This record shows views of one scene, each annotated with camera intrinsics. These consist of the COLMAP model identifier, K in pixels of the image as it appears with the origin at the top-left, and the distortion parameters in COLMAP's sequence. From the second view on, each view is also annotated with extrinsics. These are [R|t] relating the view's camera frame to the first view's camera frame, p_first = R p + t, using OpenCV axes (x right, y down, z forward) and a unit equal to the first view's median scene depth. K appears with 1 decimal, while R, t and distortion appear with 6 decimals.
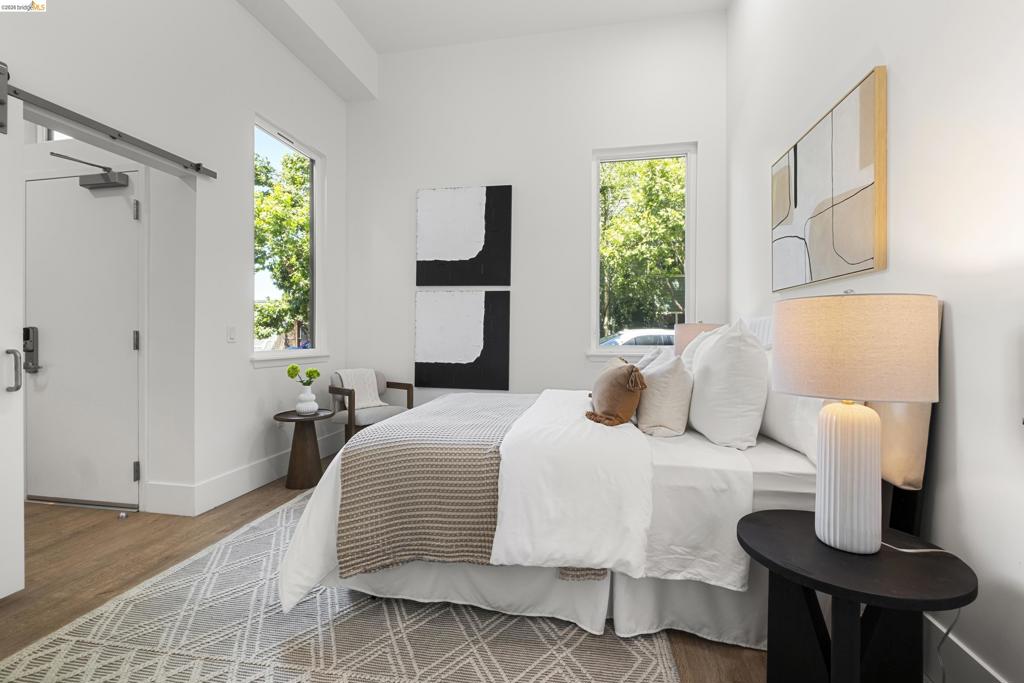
lens RADIAL K [[445.9, 0, 512.1], [0, 445.9, 337.5], [0, 0, 1]] dist [-0.004829, -0.000438]
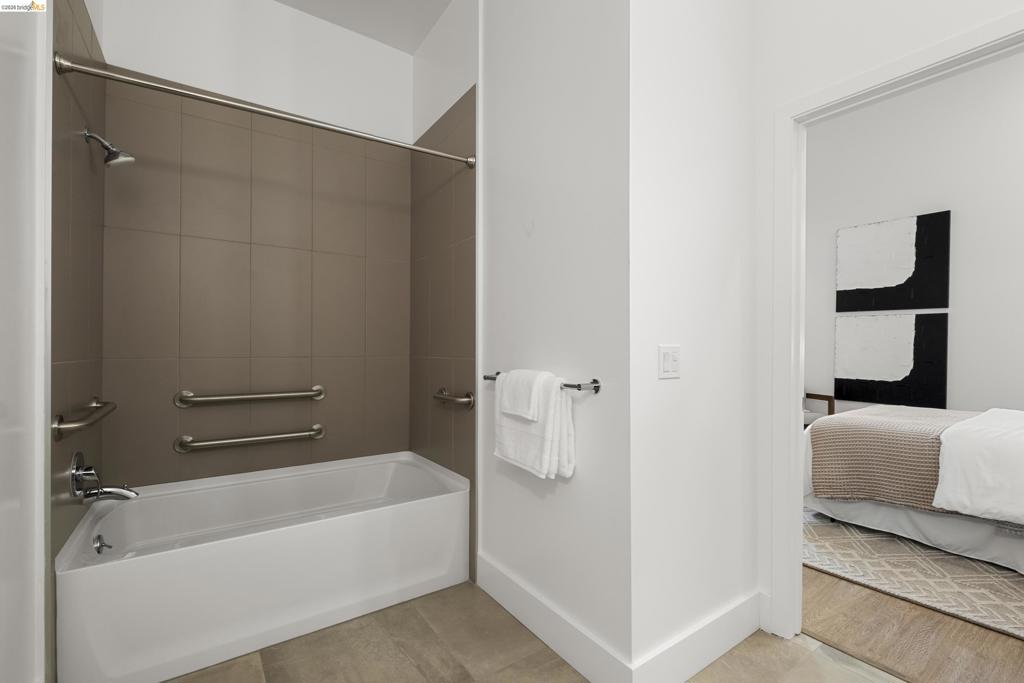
lens RADIAL K [[445.9, 0, 512.9], [0, 445.9, 347.7], [0, 0, 1]] dist [-0.004829, -0.000438]
pose [[0.713605, 0.001659, -0.700546, -0.003784], [-0.006574, 0.999969, -0.004328, -0.013520], [0.700517, 0.007694, 0.713594, -0.435973]]
